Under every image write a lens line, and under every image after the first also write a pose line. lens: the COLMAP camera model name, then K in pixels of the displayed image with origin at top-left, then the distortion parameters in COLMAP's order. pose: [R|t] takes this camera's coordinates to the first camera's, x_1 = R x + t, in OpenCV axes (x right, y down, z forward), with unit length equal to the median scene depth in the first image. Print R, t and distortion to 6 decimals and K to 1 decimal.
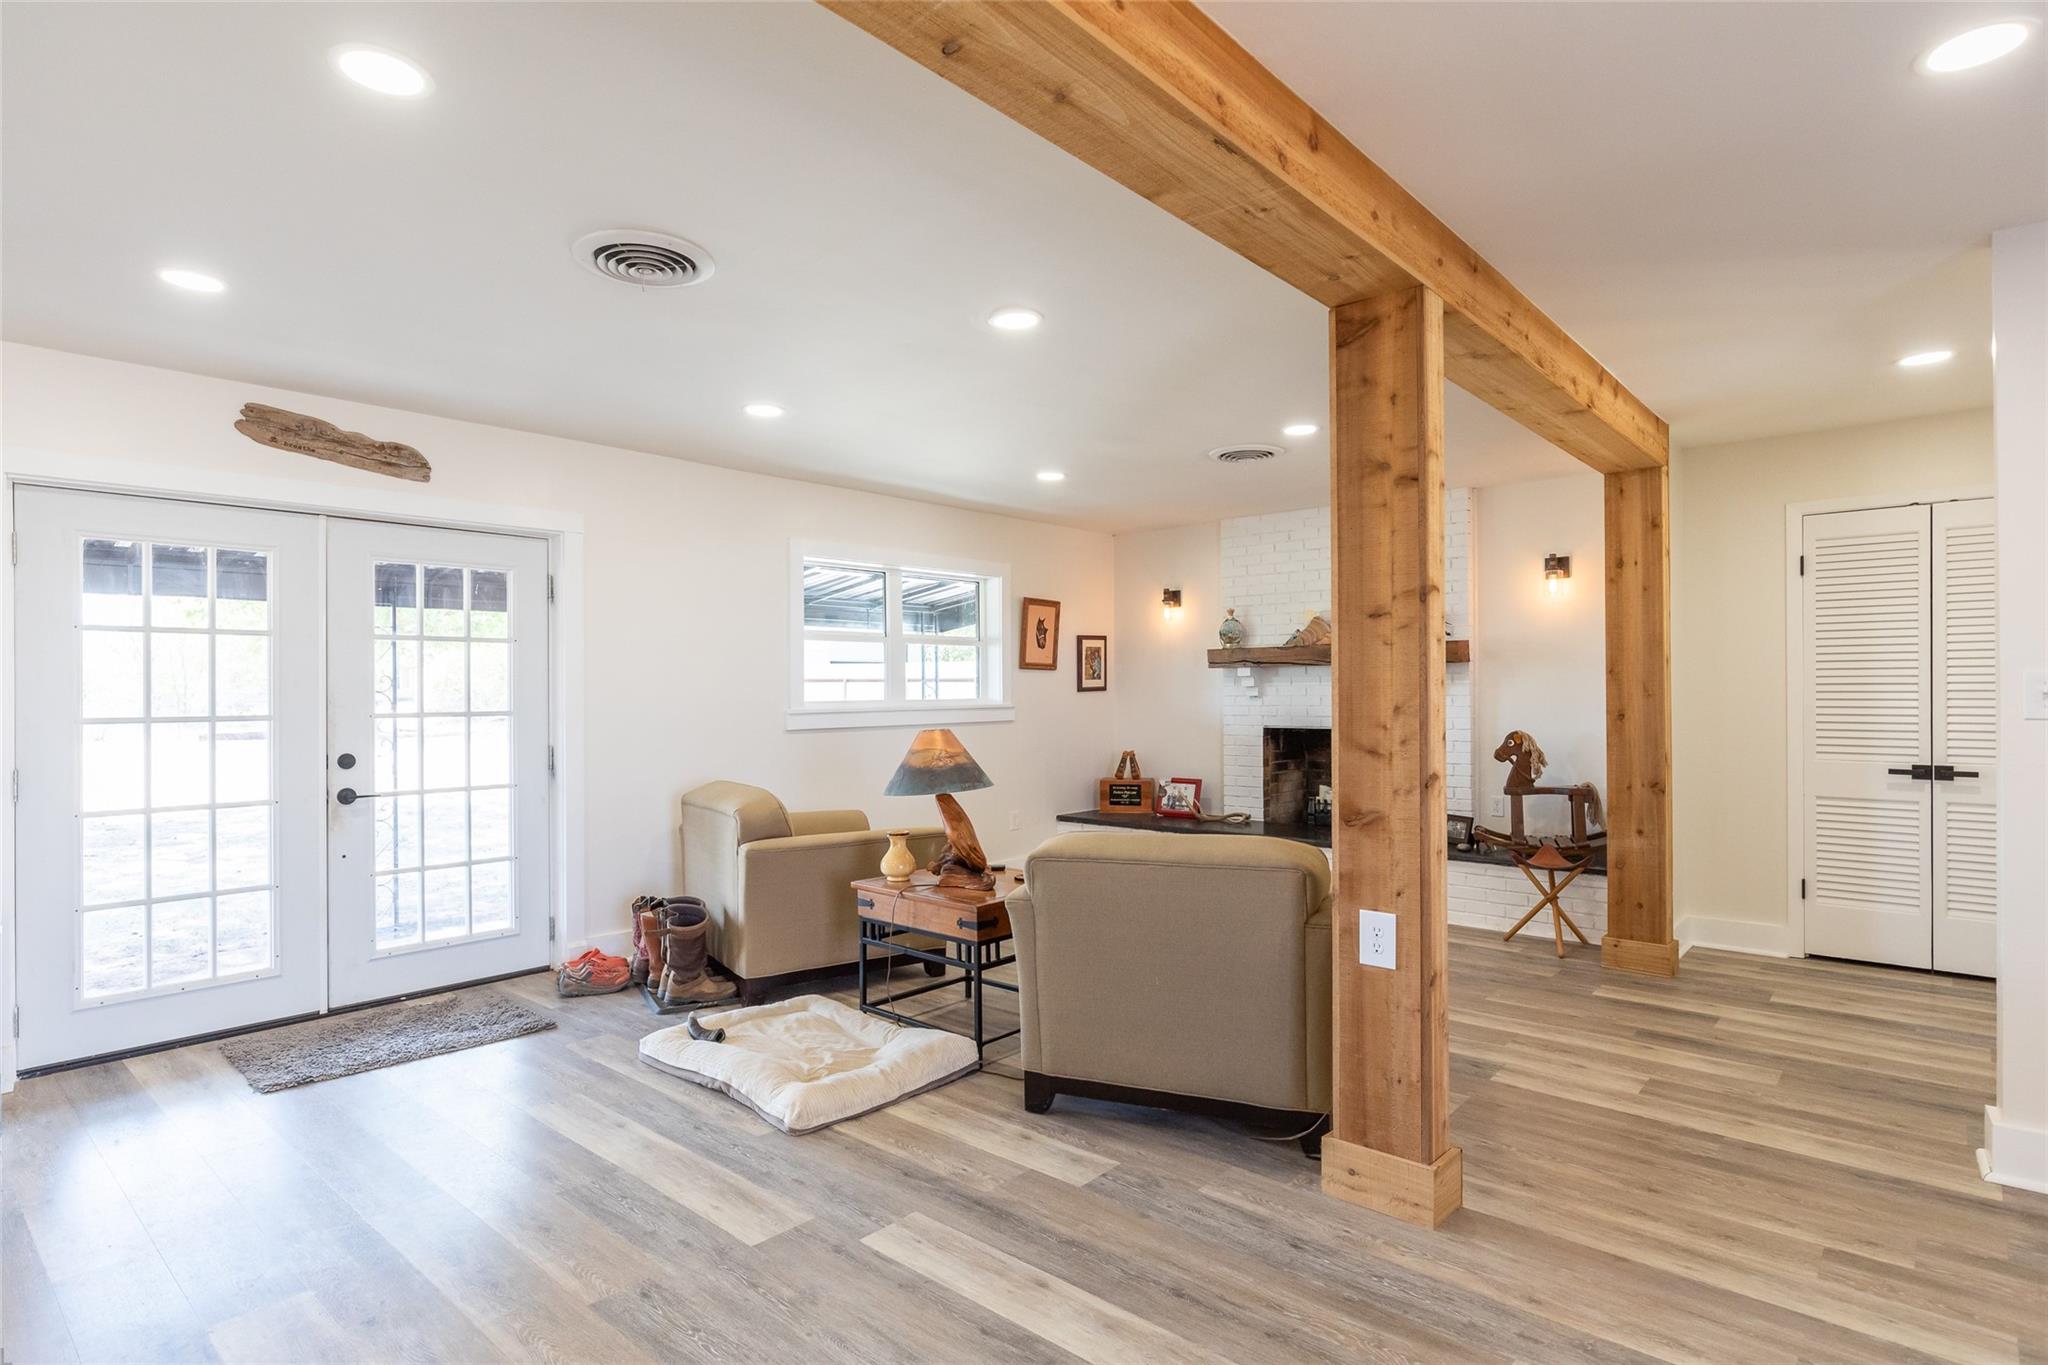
lens RADIAL K [[1037.8, 0, 1038.6], [0, 1037.8, 687.1], [0, 0, 1]] dist [0.007368, -0.000055]
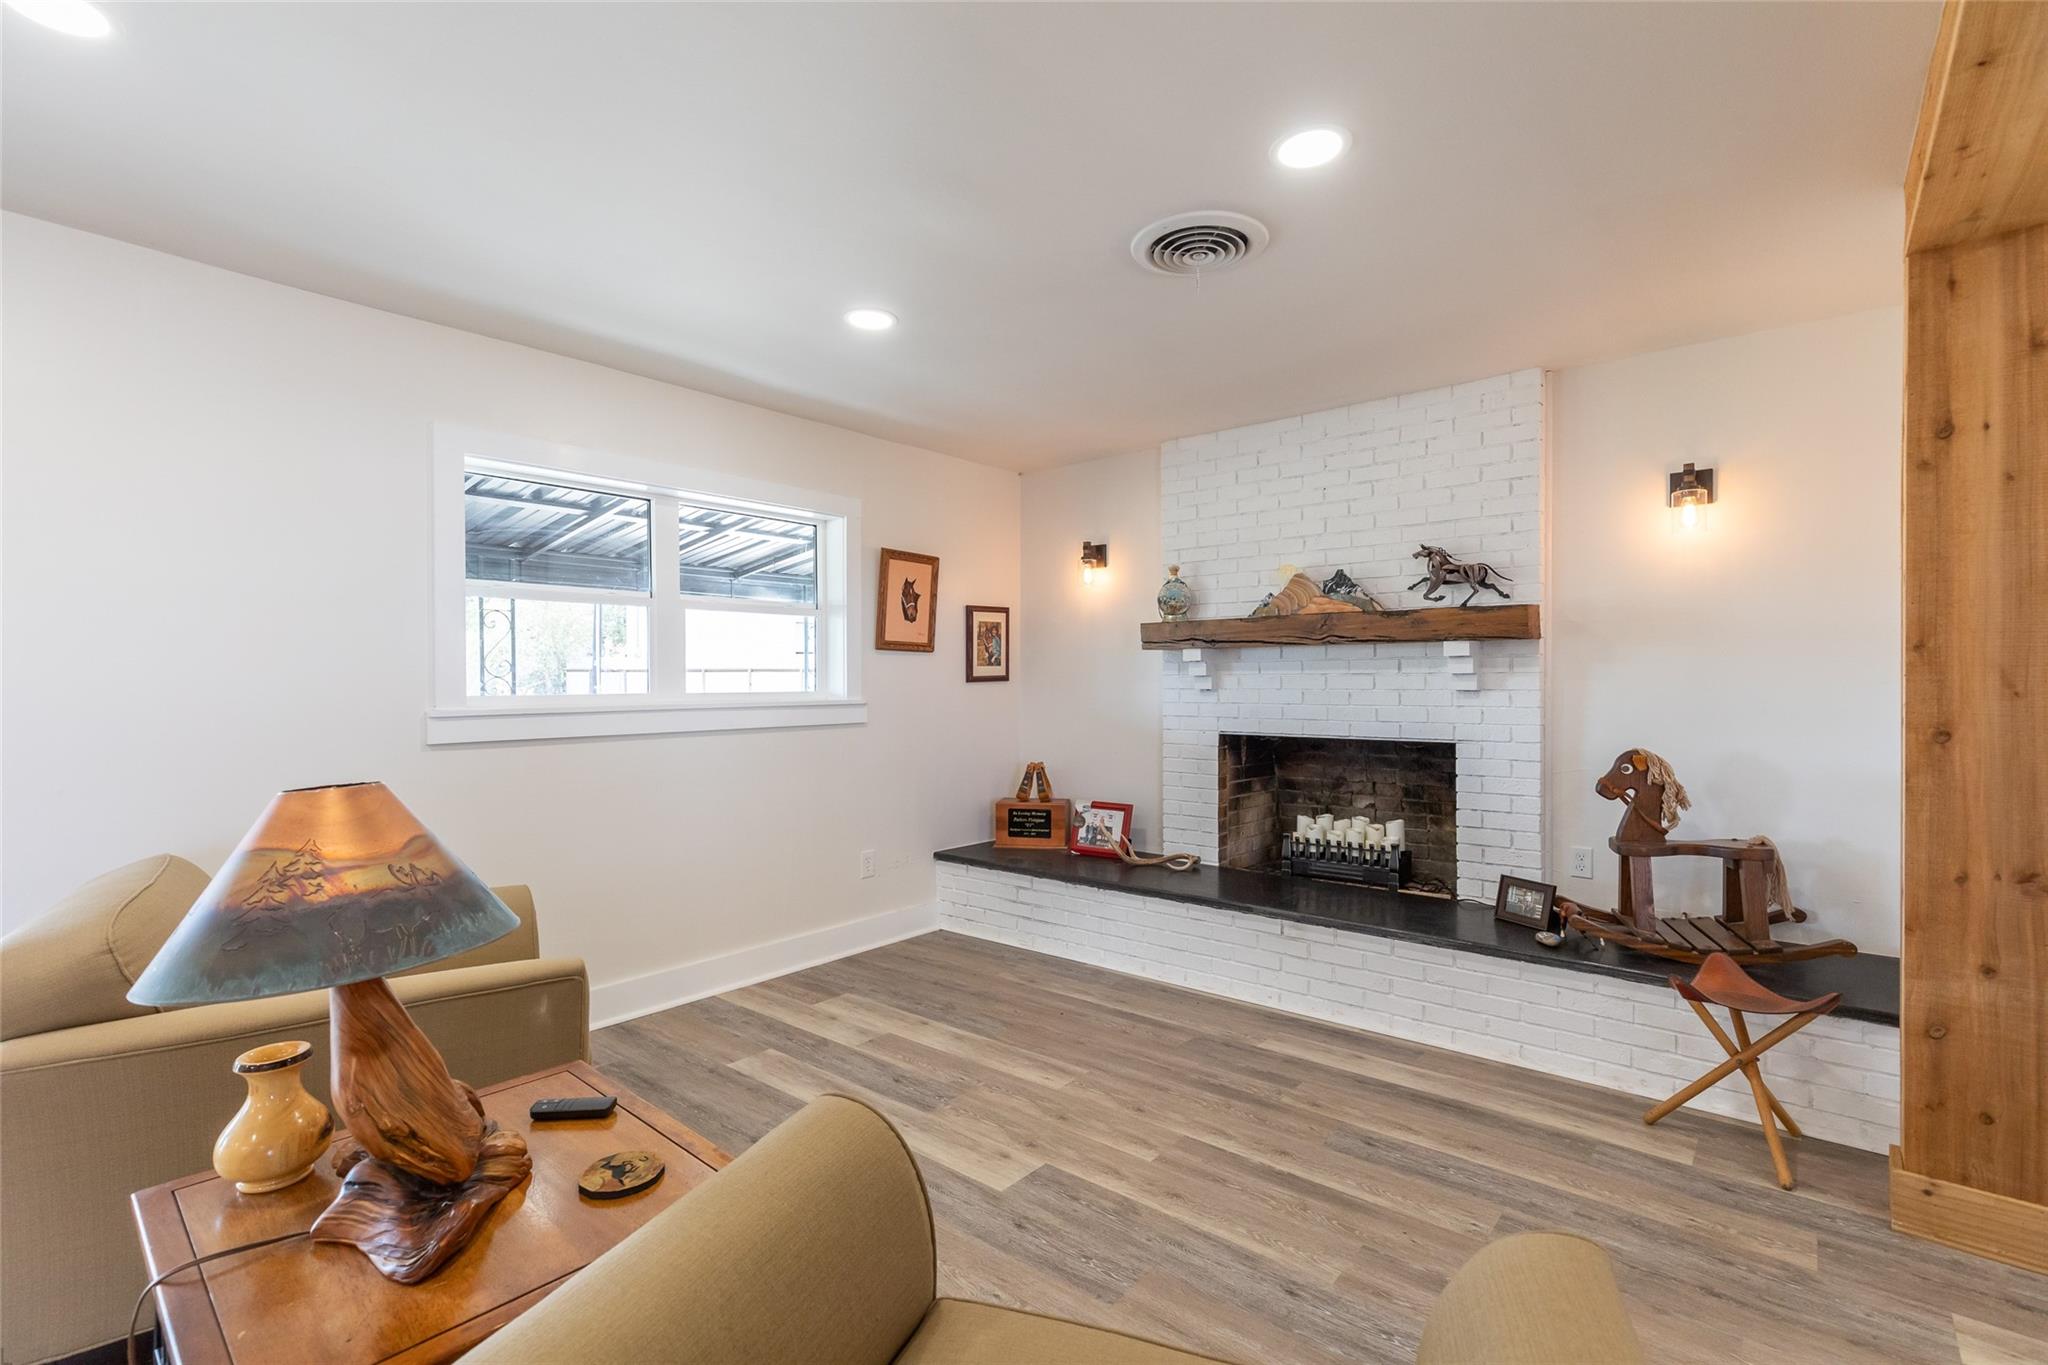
lens RADIAL K [[920.4, 0, 1022.6], [0, 920.4, 687.4], [0, 0, 1]] dist [0.008746, -0.001084]
pose [[0.999904, 0.003795, 0.013290, 0.088434], [-0.003939, 0.999933, 0.010852, 0.001185], [-0.013248, -0.010904, 0.999853, 0.446610]]
